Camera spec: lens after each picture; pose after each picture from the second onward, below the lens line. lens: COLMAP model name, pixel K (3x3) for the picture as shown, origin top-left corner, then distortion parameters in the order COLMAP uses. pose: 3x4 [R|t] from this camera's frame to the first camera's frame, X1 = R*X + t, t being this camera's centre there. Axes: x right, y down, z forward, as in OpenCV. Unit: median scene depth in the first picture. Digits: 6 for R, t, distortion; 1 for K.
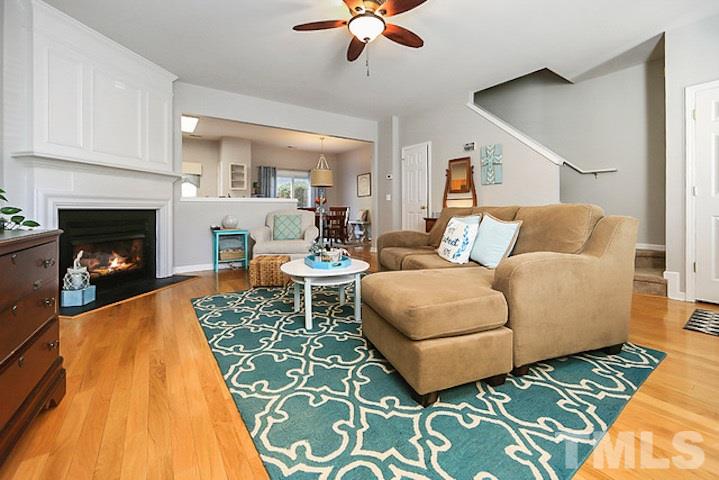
lens RADIAL K [[290.6, 0, 356.0], [0, 290.6, 206.5], [0, 0, 1]] dist [-0.000787, -0.000039]
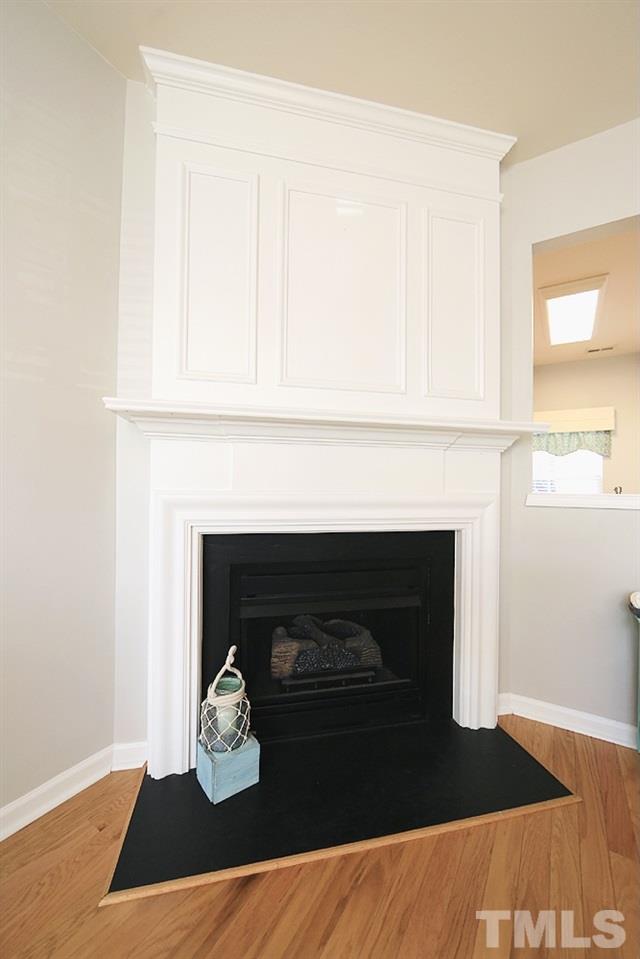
lens RADIAL K [[383.7, 0, 317.0], [0, 383.7, 475.6], [0, 0, 1]] dist [-0.001586, -0.000068]
pose [[0.392837, -0.008774, -0.919566, -0.327453], [-0.008826, 0.999872, -0.013311, -0.050584], [0.919566, 0.013345, 0.392710, 0.681060]]
